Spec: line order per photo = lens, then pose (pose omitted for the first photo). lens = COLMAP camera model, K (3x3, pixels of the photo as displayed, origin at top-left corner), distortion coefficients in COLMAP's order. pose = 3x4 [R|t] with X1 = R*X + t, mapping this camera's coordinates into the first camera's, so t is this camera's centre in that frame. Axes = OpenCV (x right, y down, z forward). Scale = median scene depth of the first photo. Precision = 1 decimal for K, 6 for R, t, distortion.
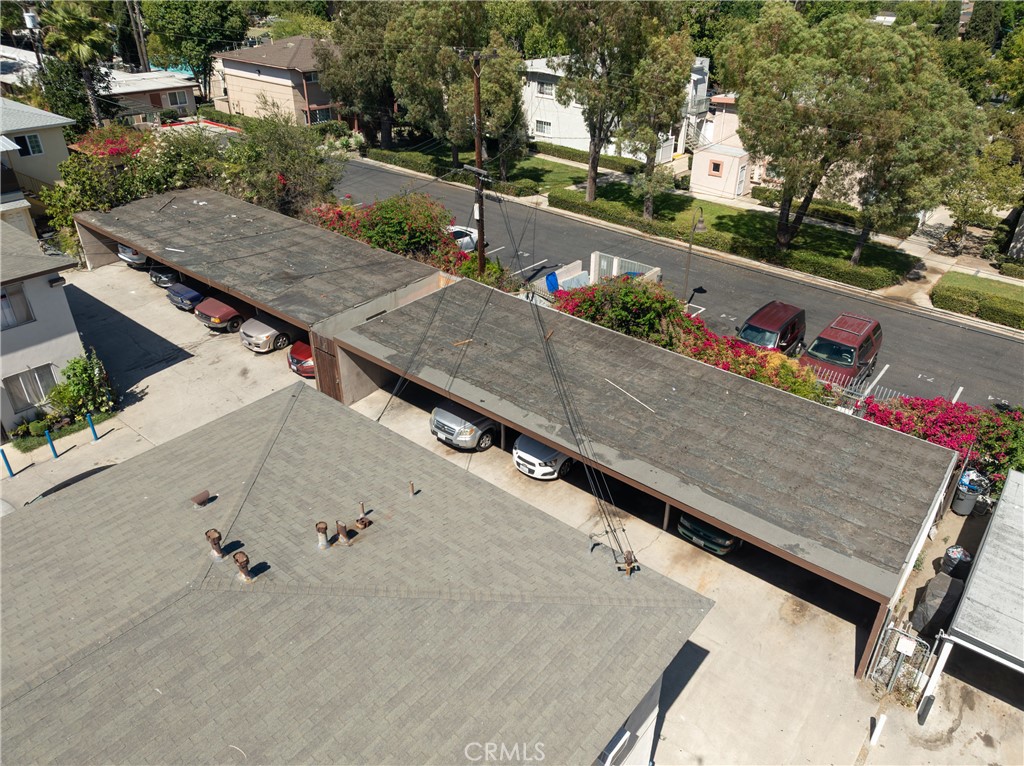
lens RADIAL K [[745.6, 0, 513.7], [0, 745.6, 382.7], [0, 0, 1]] dist [-0.034270, 0.019262]
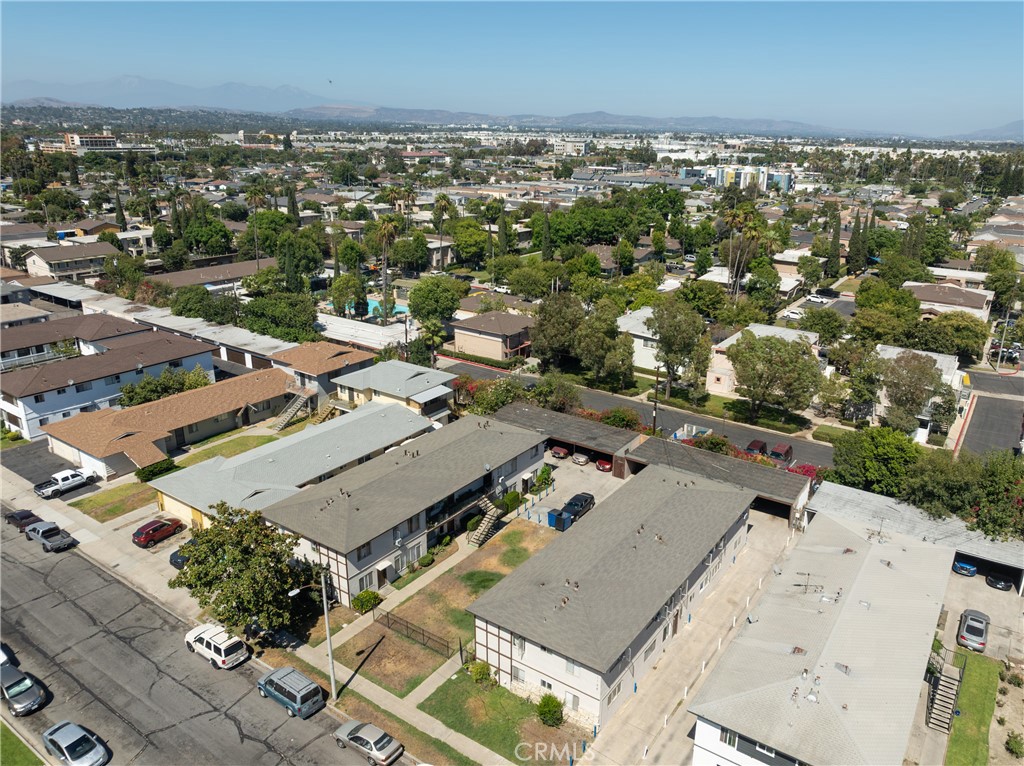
lens RADIAL K [[745.6, 0, 534.6], [0, 745.6, 376.0], [0, 0, 1]] dist [-0.034270, 0.019262]
pose [[0.996185, -0.033083, 0.080747, -0.548181], [0.049126, 0.977395, -0.205633, 0.150497], [-0.072119, 0.208815, 0.975292, -1.359137]]
